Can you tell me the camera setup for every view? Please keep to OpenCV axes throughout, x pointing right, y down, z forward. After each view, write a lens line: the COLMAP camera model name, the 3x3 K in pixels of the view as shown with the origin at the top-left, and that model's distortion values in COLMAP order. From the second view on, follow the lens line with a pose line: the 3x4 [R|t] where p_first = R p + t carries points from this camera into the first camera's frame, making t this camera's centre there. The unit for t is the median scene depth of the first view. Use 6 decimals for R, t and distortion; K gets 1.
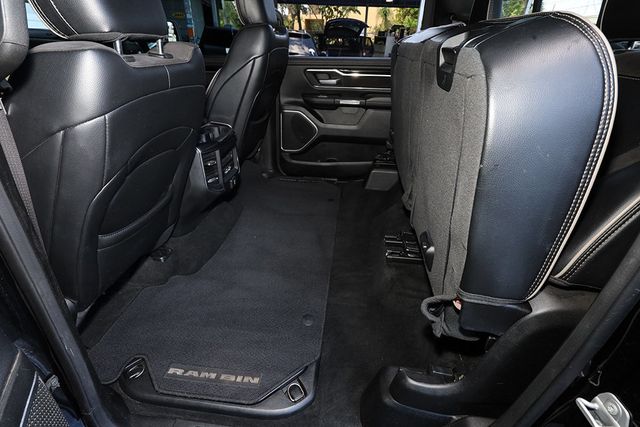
lens RADIAL K [[314.1, 0, 320.0], [0, 314.1, 213.5], [0, 0, 1]] dist [-0.001603, 0.000352]
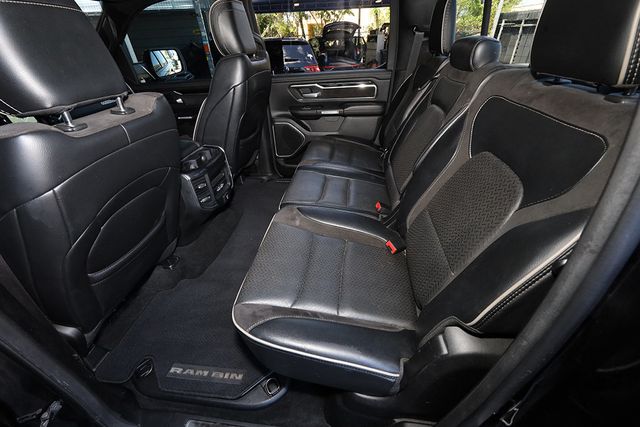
lens RADIAL K [[256.1, 0, 317.3], [0, 256.1, 214.9], [0, 0, 1]] dist [-0.000422, 0.000026]
pose [[0.997352, -0.054535, -0.048104, 0.120557], [0.058513, 0.994613, 0.085566, -0.107663], [0.043179, -0.088154, 0.995171, 0.061003]]
